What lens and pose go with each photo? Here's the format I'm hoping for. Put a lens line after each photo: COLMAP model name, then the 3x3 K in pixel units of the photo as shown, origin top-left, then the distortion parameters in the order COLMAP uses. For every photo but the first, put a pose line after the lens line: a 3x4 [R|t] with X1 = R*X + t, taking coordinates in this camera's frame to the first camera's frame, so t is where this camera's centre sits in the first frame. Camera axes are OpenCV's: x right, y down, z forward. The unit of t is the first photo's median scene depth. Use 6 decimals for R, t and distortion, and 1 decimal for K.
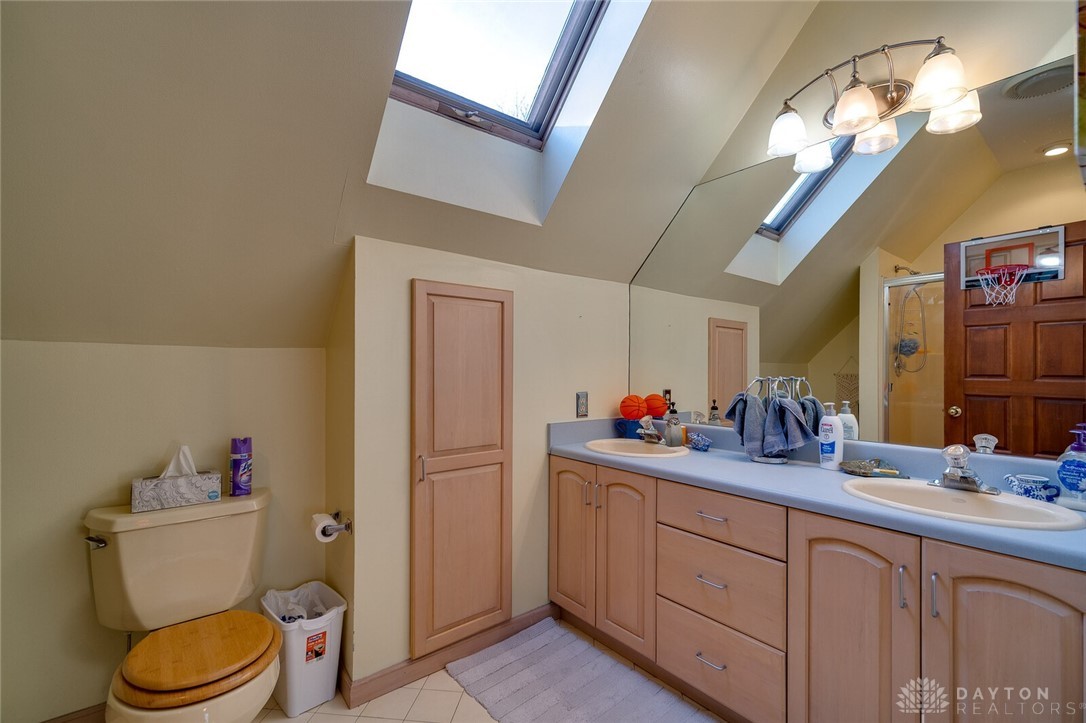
lens RADIAL K [[474.0, 0, 541.7], [0, 474.0, 361.7], [0, 0, 1]] dist [-0.001400, 0.000424]
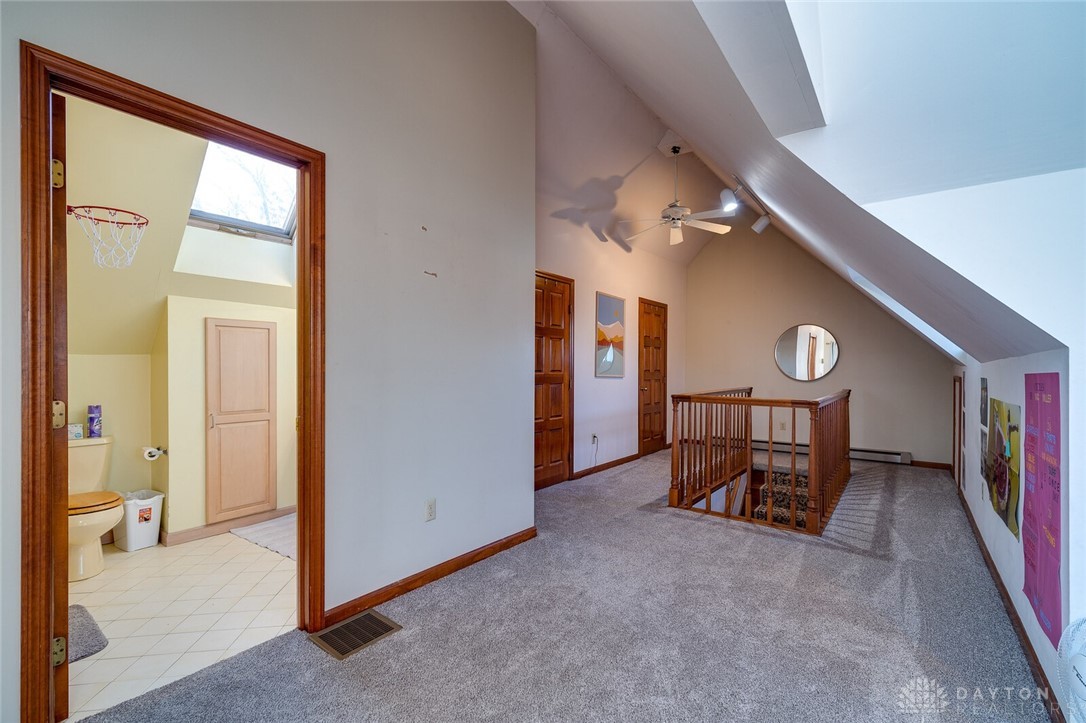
lens RADIAL K [[474.0, 0, 547.1], [0, 474.0, 370.8], [0, 0, 1]] dist [-0.001400, 0.000424]
pose [[0.968845, -0.000726, 0.247667, 0.565044], [-0.003057, 0.999884, 0.014890, -0.000050], [-0.247650, -0.015183, 0.968731, -1.127832]]
